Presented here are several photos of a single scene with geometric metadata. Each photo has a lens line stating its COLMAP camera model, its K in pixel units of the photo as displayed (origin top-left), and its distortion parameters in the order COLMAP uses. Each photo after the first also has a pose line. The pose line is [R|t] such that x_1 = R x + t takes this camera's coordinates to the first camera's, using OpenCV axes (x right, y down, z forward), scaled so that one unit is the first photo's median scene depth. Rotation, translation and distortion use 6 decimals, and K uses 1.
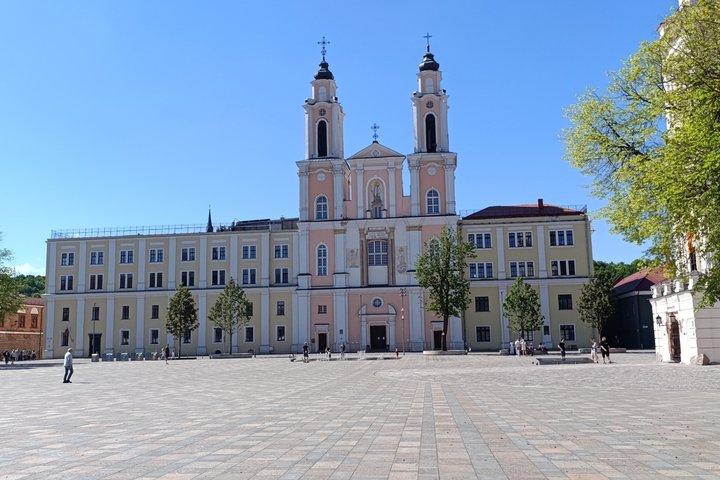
lens RADIAL K [[742.9, 0, 361.8], [0, 742.9, 242.3], [0, 0, 1]] dist [0.010241, 0.000000]
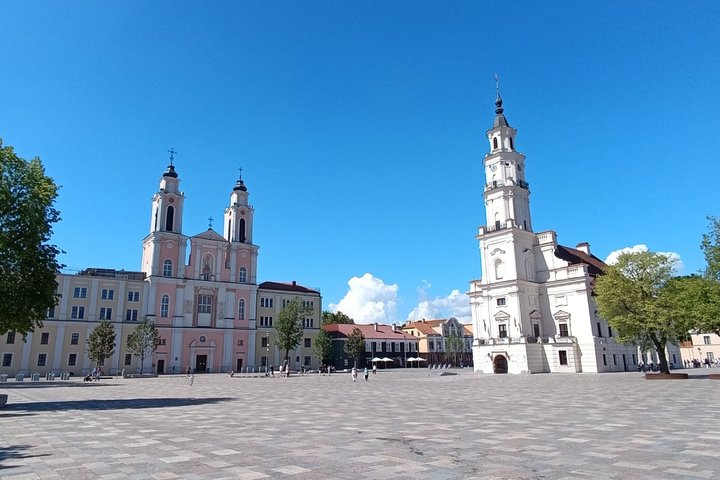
lens RADIAL K [[499.4, 0, 360.8], [0, 499.4, 241.8], [0, 0, 1]] dist [-0.009451, -0.007704]
pose [[0.689995, 0.175907, 0.702113, -0.478666], [-0.090987, 0.983404, -0.156965, 0.019580], [-0.718072, 0.044422, 0.694549, 0.090817]]
